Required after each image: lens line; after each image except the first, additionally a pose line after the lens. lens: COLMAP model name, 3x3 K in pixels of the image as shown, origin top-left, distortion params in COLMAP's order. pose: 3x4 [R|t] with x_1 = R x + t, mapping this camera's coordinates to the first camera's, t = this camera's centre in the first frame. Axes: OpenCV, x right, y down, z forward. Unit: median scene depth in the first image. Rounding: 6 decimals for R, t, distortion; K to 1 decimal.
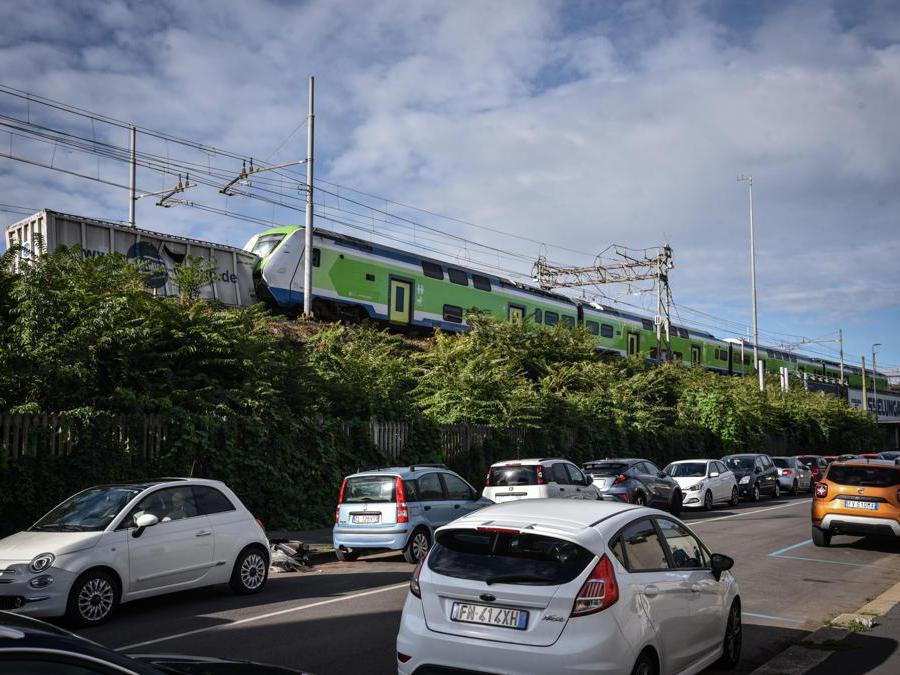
lens RADIAL K [[924.1, 0, 450.0], [0, 924.1, 337.5], [0, 0, 1]] dist [0.000918, 0.004679]
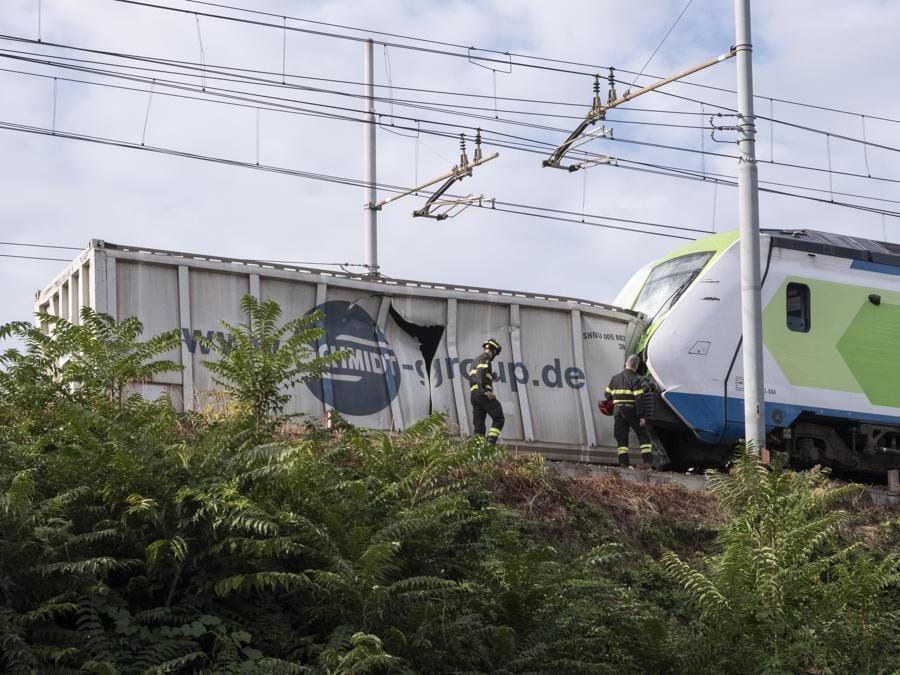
lens RADIAL K [[2197.7, 0, 448.8], [0, 2197.7, 369.5], [0, 0, 1]] dist [0.495554, -7.748740]
pose [[0.914119, -0.077817, -0.397908, 0.084585], [0.045928, 0.994966, -0.089069, 0.012693], [0.402836, 0.063144, 0.913091, 0.129396]]
